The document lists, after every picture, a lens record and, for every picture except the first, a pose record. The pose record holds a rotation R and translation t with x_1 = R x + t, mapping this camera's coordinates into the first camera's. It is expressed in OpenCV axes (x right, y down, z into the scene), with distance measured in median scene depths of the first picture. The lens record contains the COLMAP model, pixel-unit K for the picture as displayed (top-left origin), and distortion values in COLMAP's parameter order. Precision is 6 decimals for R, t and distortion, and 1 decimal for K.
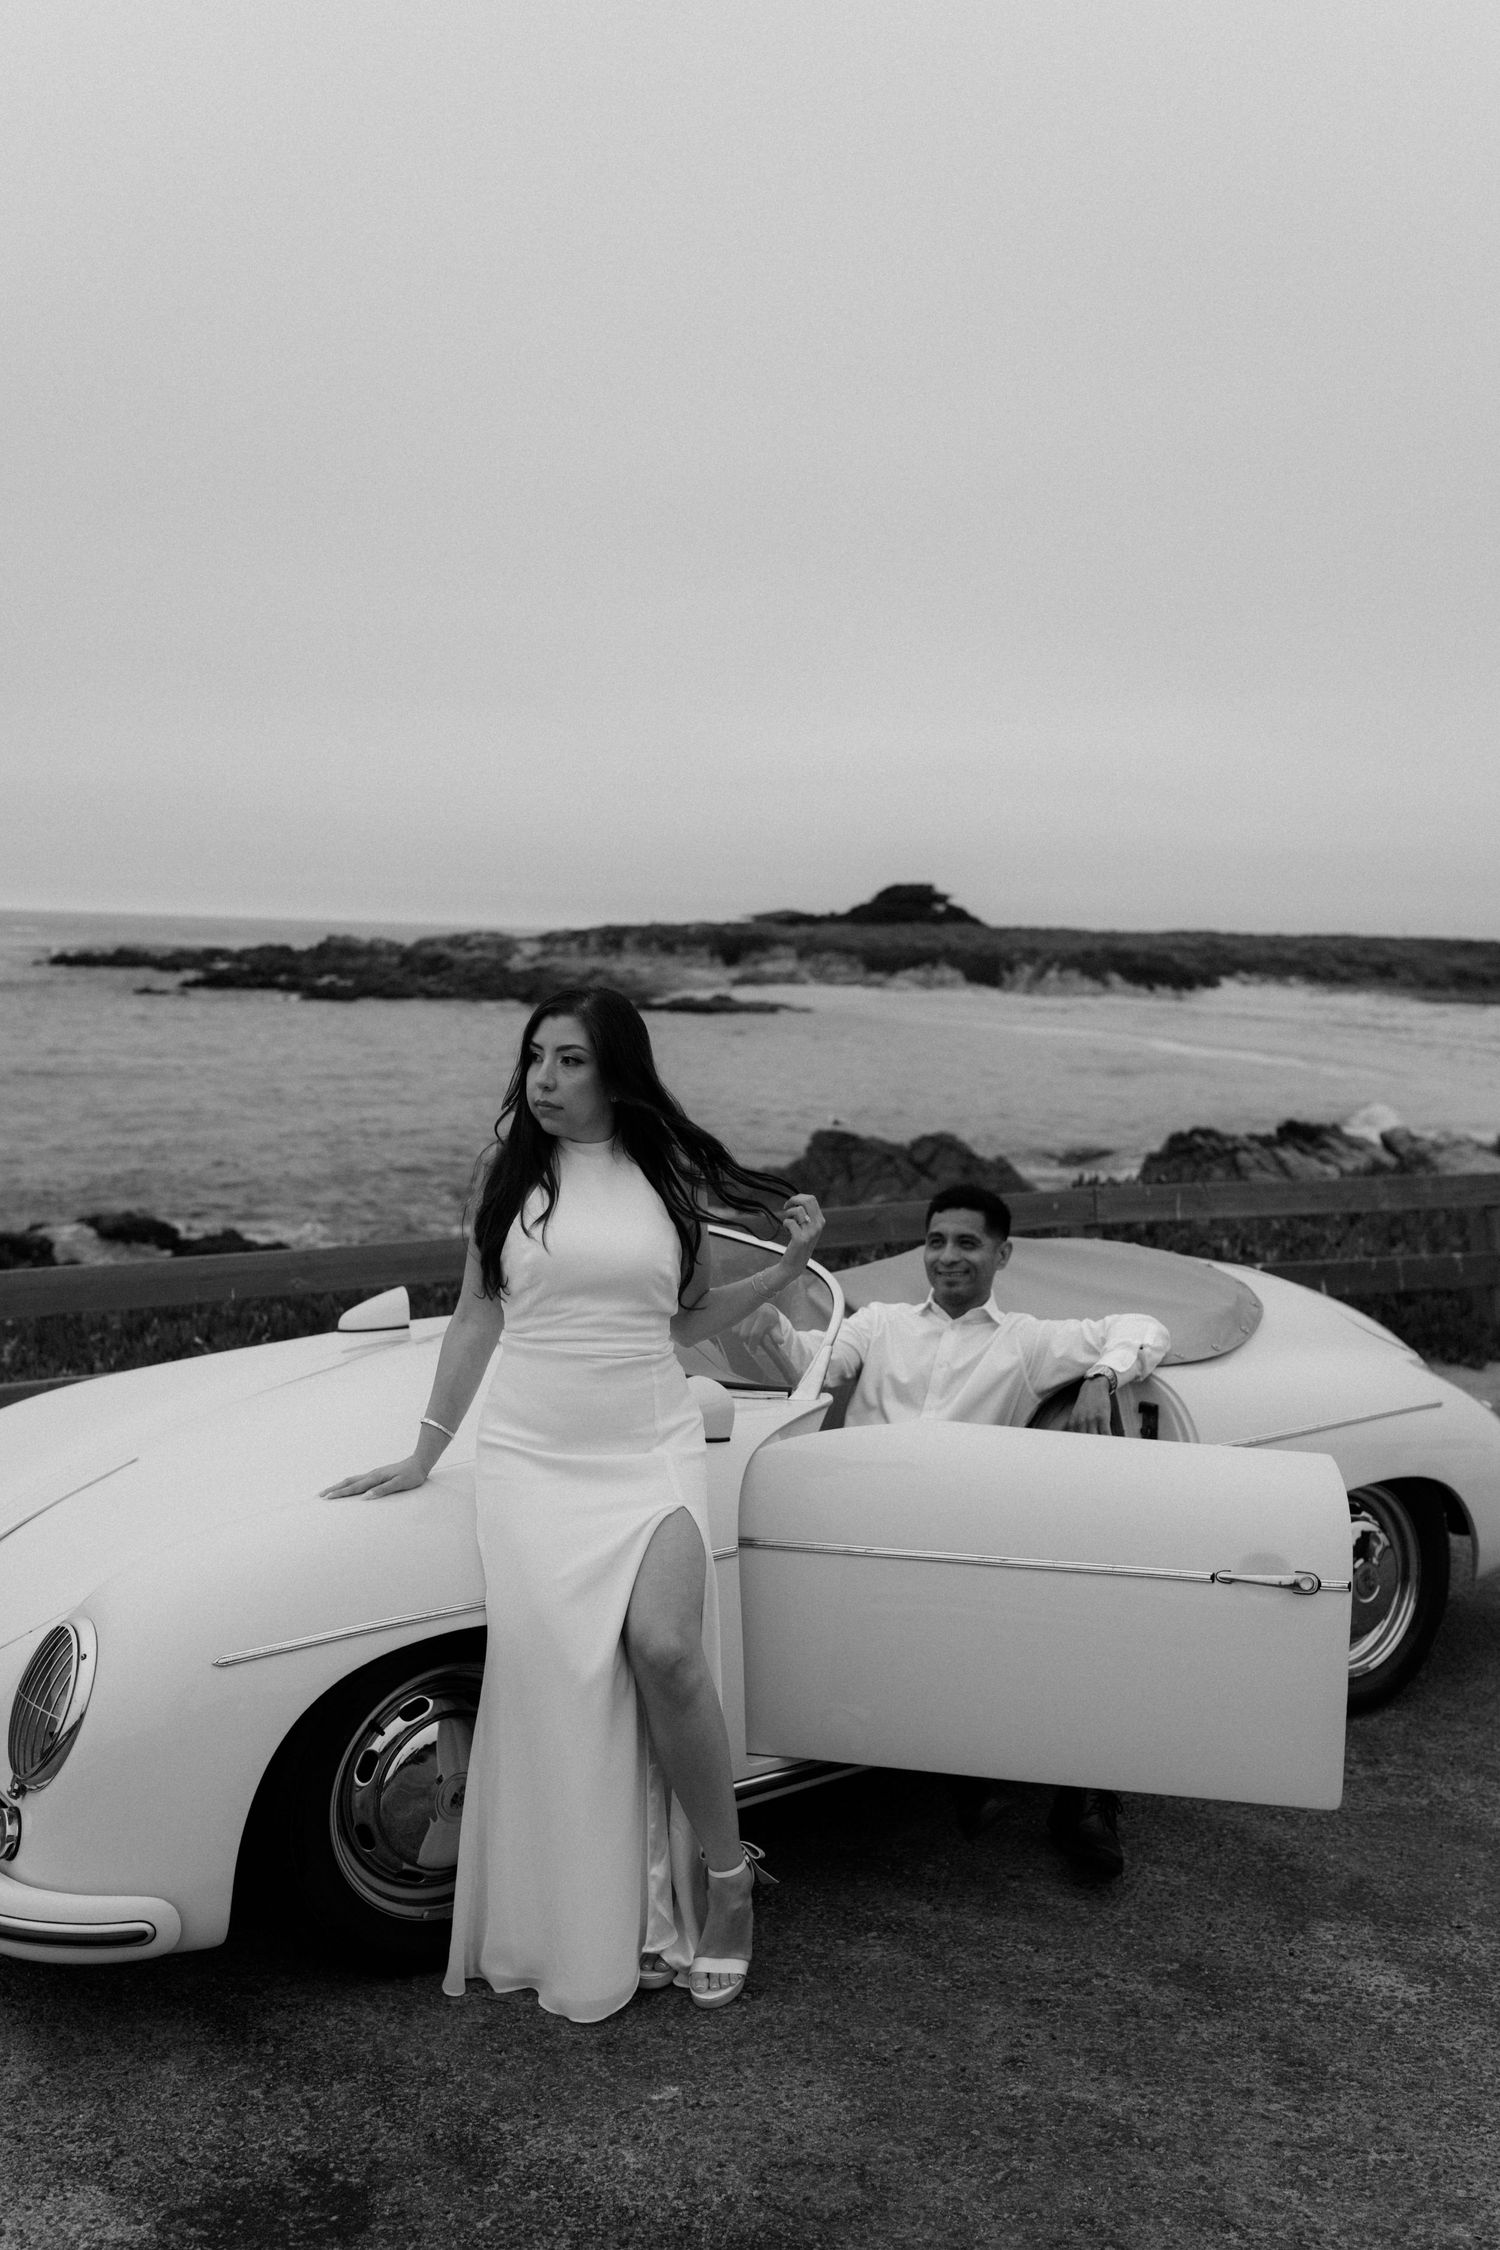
lens RADIAL K [[2187.5, 0, 750.0], [0, 2187.5, 1125.0], [0, 0, 1]] dist [-0.004324, -0.003239]
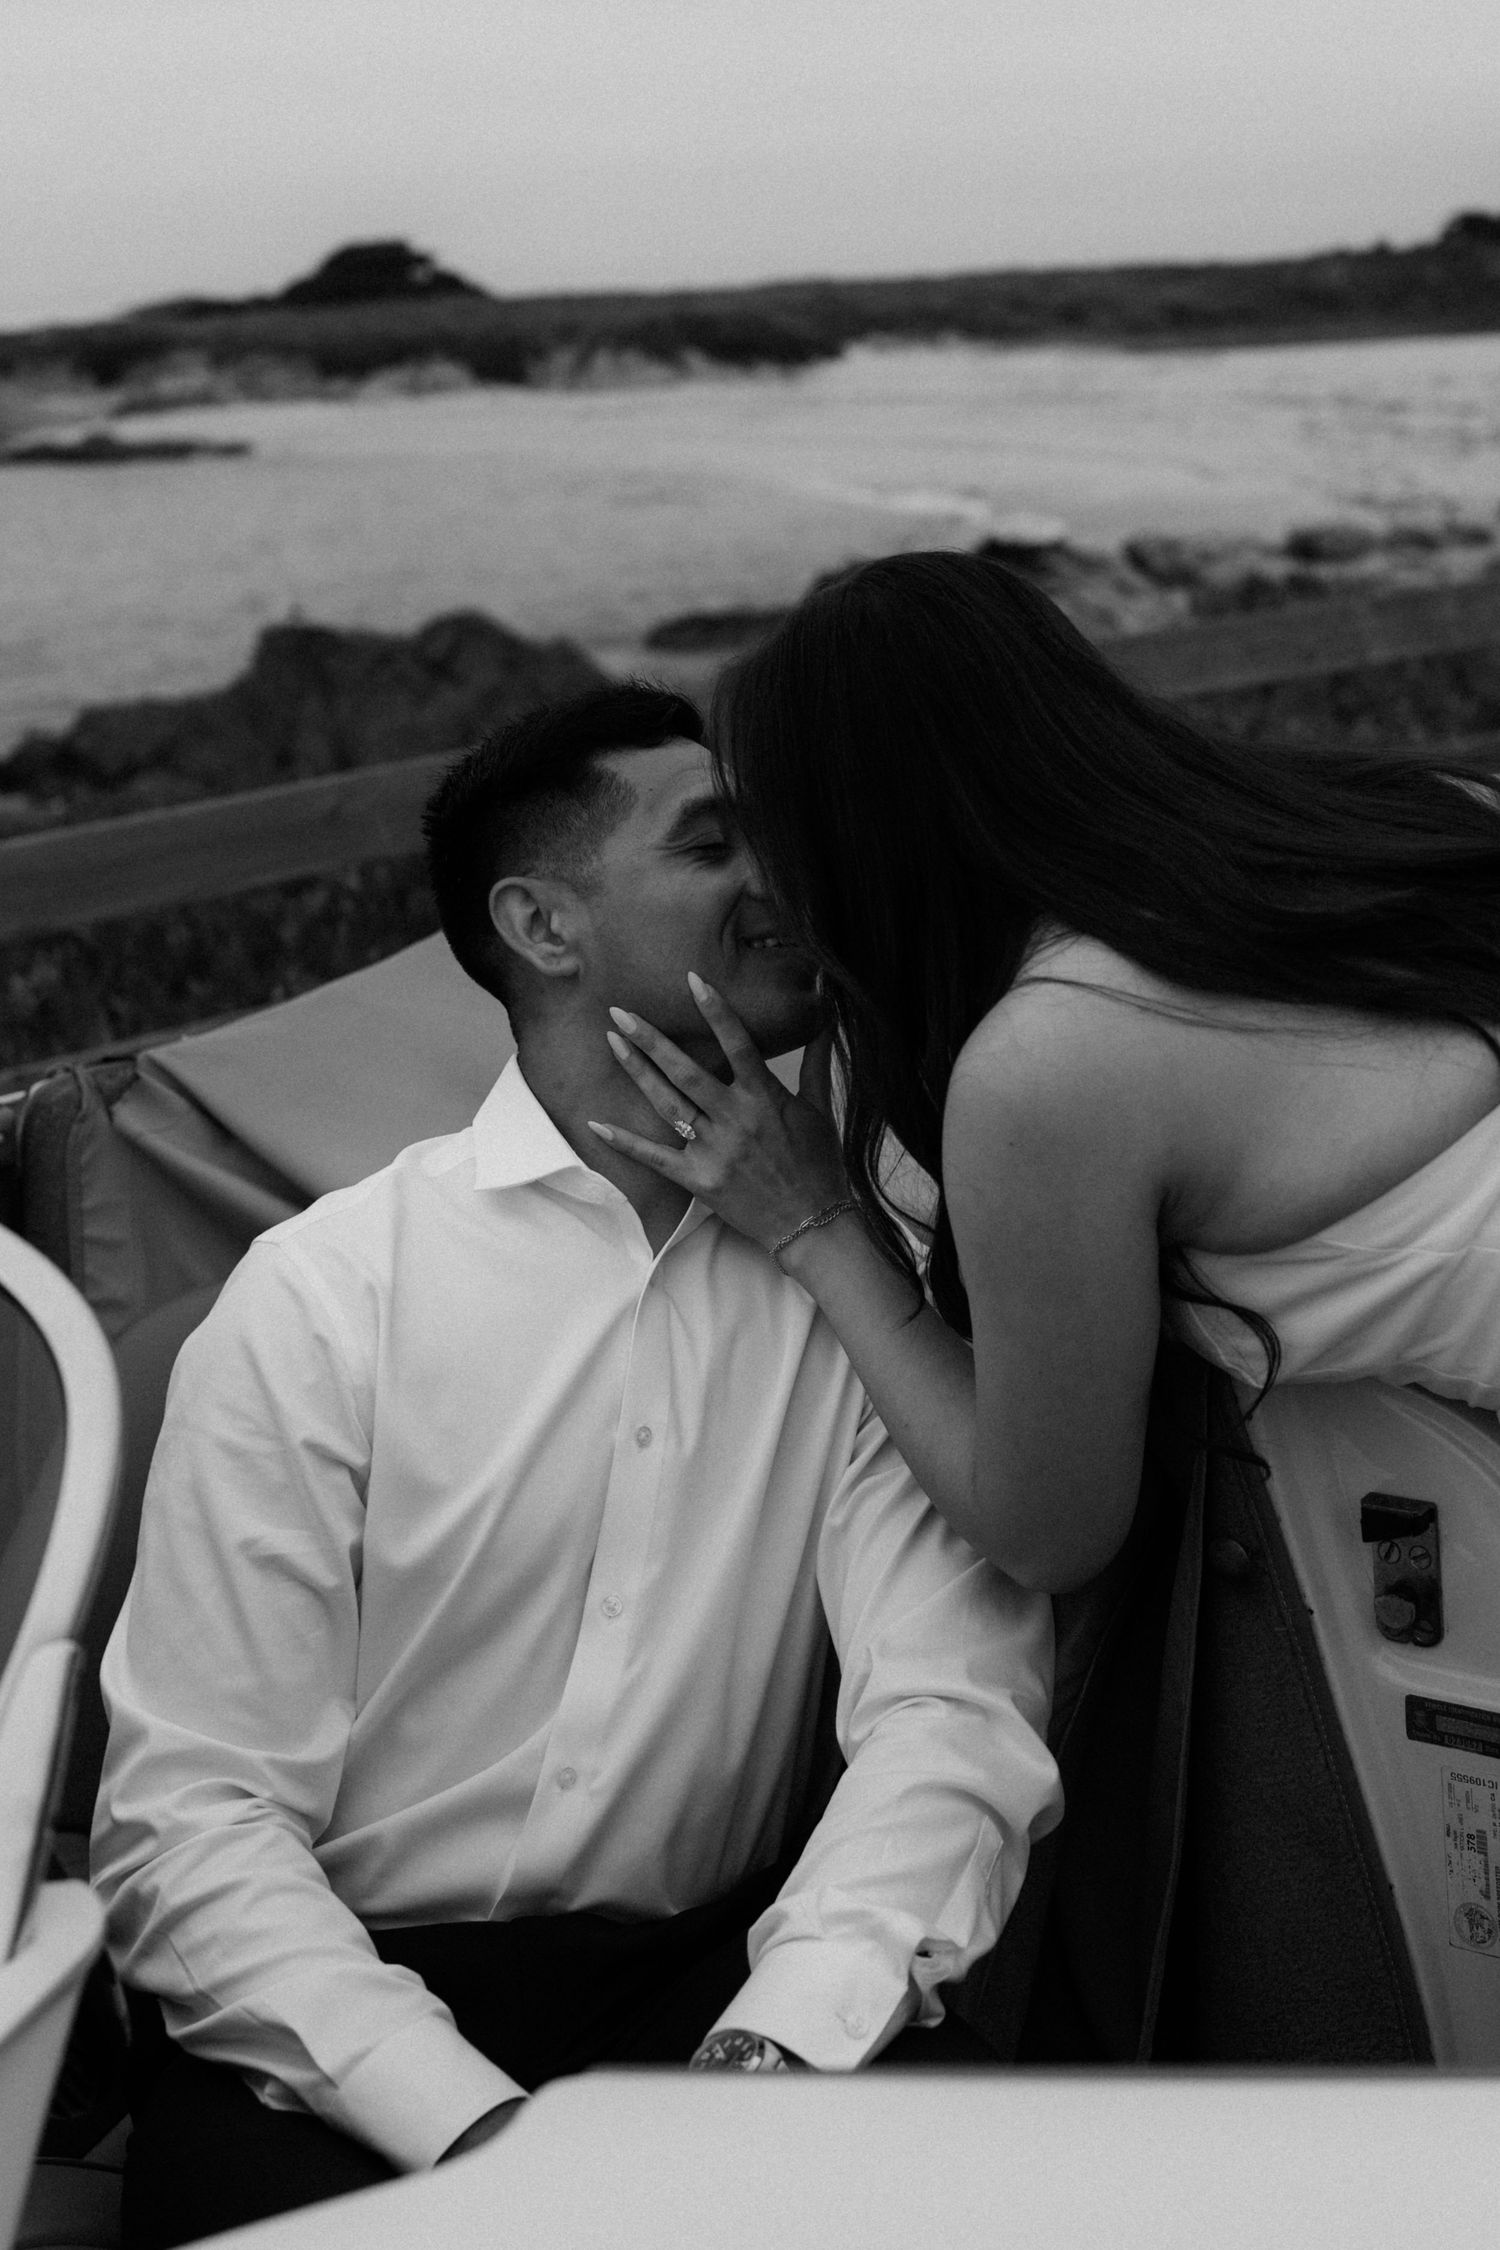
lens RADIAL K [[2285.4, 0, 750.8], [0, 2285.4, 1087.8], [0, 0, 1]] dist [0.002719, 0.011991]
pose [[0.973405, -0.139911, 0.181402, 0.024778], [0.102043, 0.973750, 0.203466, 0.010363], [-0.205108, -0.179544, 0.962130, 0.278817]]
